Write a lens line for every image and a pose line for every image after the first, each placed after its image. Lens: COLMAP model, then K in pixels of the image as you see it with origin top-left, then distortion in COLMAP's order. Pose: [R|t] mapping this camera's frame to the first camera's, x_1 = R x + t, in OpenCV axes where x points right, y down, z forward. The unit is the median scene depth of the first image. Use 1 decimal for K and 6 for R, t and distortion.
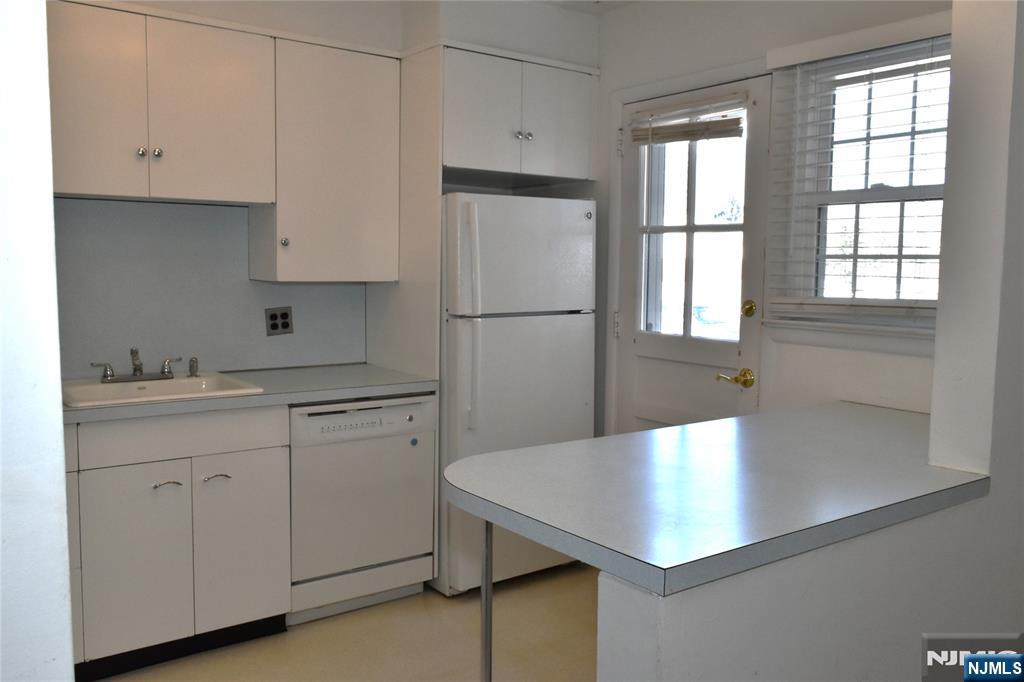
lens RADIAL K [[844.1, 0, 507.5], [0, 844.1, 343.9], [0, 0, 1]] dist [-0.010952, 0.003402]
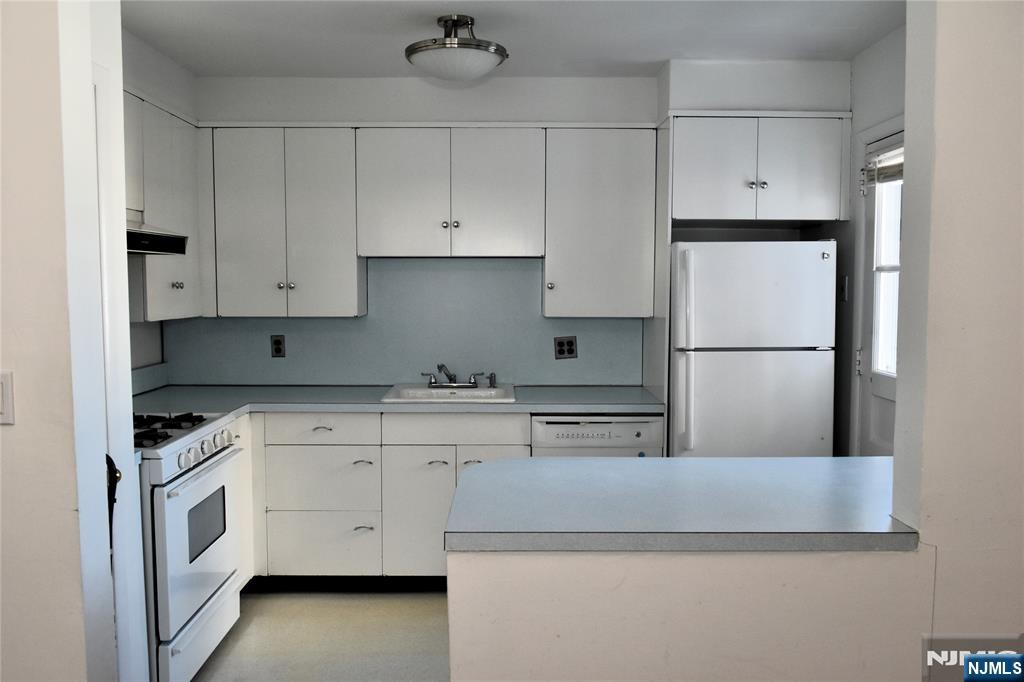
lens RADIAL K [[830.0, 0, 509.4], [0, 830.0, 341.1], [0, 0, 1]] dist [-0.034908, -0.000216]
pose [[0.808327, 0.029396, -0.587999, 0.417177], [-0.046822, 0.998799, -0.014434, -0.016722], [0.586869, 0.039199, 0.808733, -0.043137]]
